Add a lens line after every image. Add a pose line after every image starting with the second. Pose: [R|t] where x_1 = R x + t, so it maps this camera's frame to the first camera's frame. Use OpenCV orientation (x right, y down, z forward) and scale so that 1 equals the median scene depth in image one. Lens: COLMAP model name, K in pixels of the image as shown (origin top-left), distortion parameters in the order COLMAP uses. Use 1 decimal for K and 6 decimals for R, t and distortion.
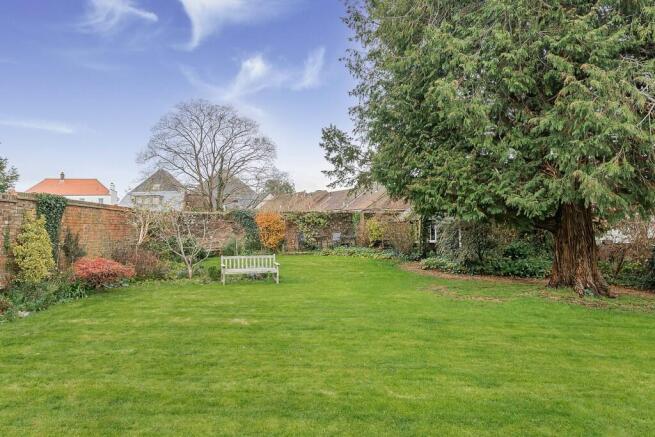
lens RADIAL K [[449.4, 0, 328.0], [0, 449.4, 219.7], [0, 0, 1]] dist [-0.013447, 0.001012]
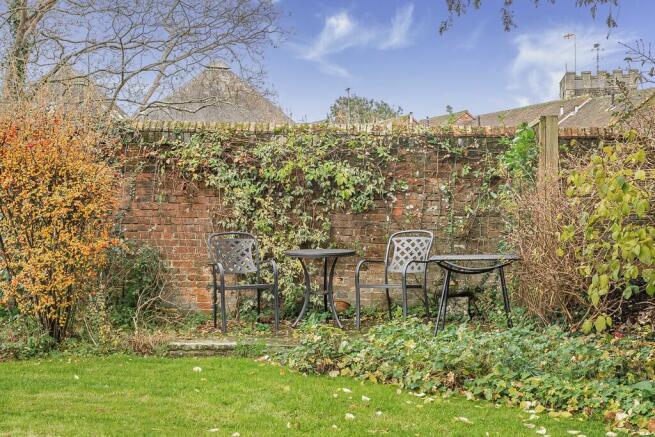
lens RADIAL K [[969.2, 0, 326.9], [0, 969.2, 218.0], [0, 0, 1]] dist [0.017944, 0.000000]
pose [[0.984621, 0.012110, -0.174287, 0.054490], [-0.008652, 0.999751, 0.020587, 0.013447], [0.174492, -0.018763, 0.984480, 0.576724]]
